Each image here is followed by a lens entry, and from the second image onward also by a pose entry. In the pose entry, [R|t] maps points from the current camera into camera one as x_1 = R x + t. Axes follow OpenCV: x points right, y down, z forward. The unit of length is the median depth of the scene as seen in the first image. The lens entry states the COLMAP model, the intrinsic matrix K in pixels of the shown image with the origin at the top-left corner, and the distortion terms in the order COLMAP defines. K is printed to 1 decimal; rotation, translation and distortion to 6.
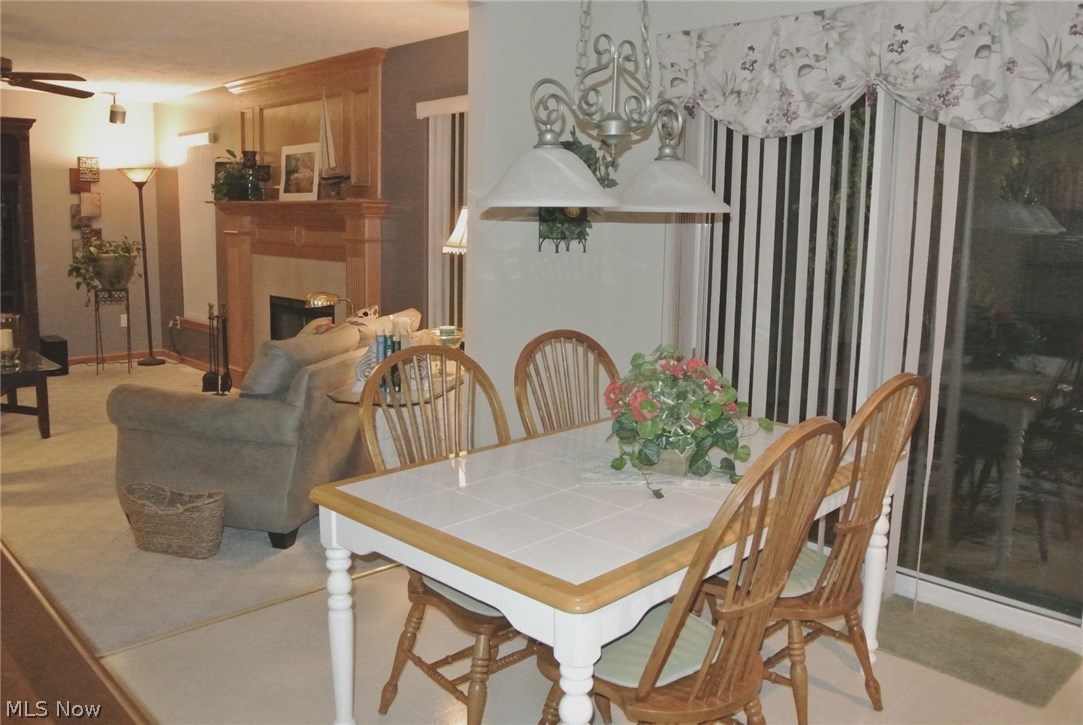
lens RADIAL K [[834.5, 0, 542.5], [0, 834.5, 339.7], [0, 0, 1]] dist [-0.075928, 0.005347]
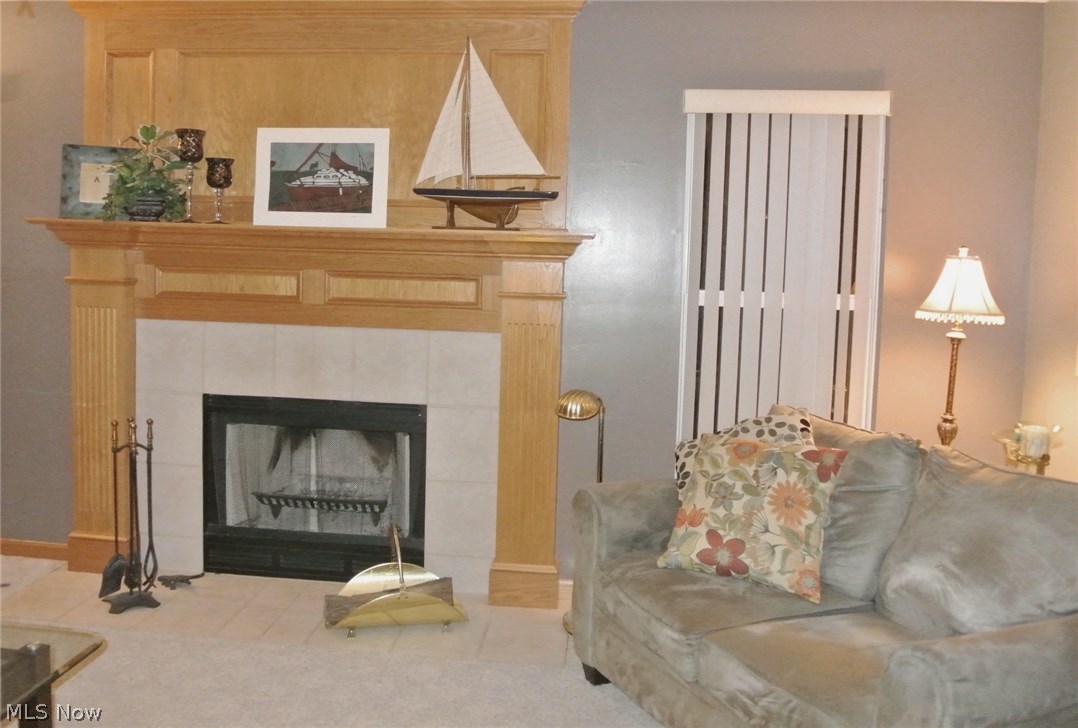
lens RADIAL K [[922.7, 0, 538.8], [0, 922.7, 326.1], [0, 0, 1]] dist [-0.051704, -0.003177]
pose [[0.787809, -0.048924, 0.613973, -0.475732], [0.075629, 0.996981, -0.017599, -0.064413], [-0.611258, 0.060299, 0.789131, 0.347092]]
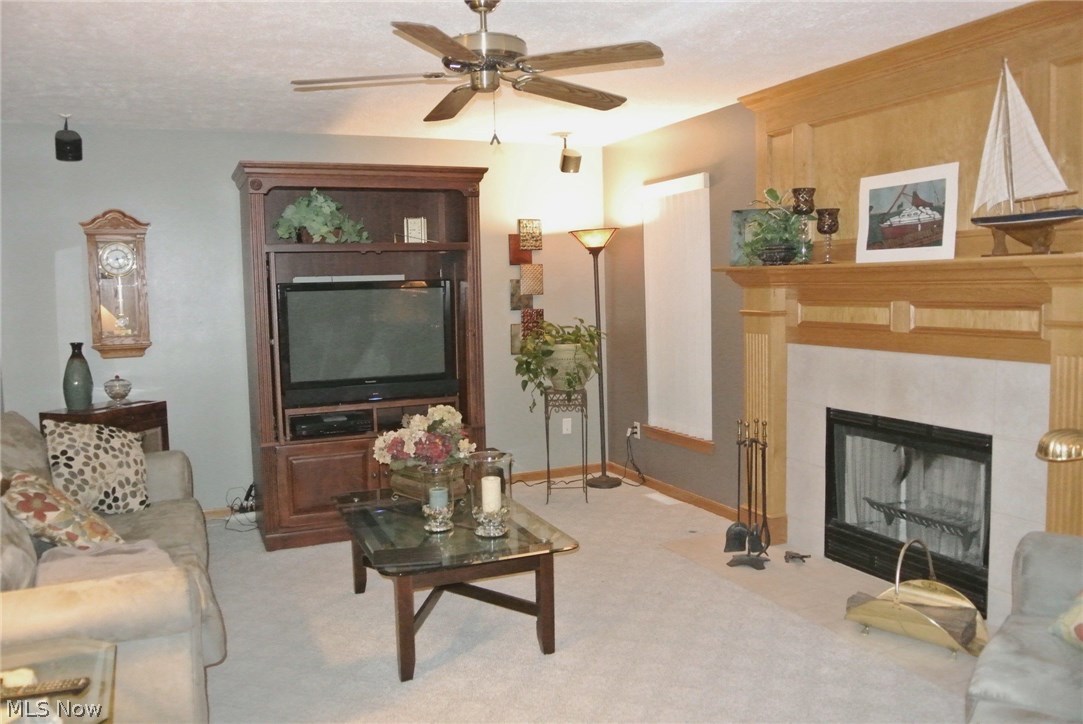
lens RADIAL K [[841.1, 0, 541.5], [0, 841.1, 362.0], [0, 0, 1]] dist [-0.076655, 0.007942]
pose [[0.928505, -0.010549, -0.371170, -0.266082], [-0.008718, 0.998702, -0.050191, -0.049478], [0.371218, 0.049838, 0.927207, 0.276525]]
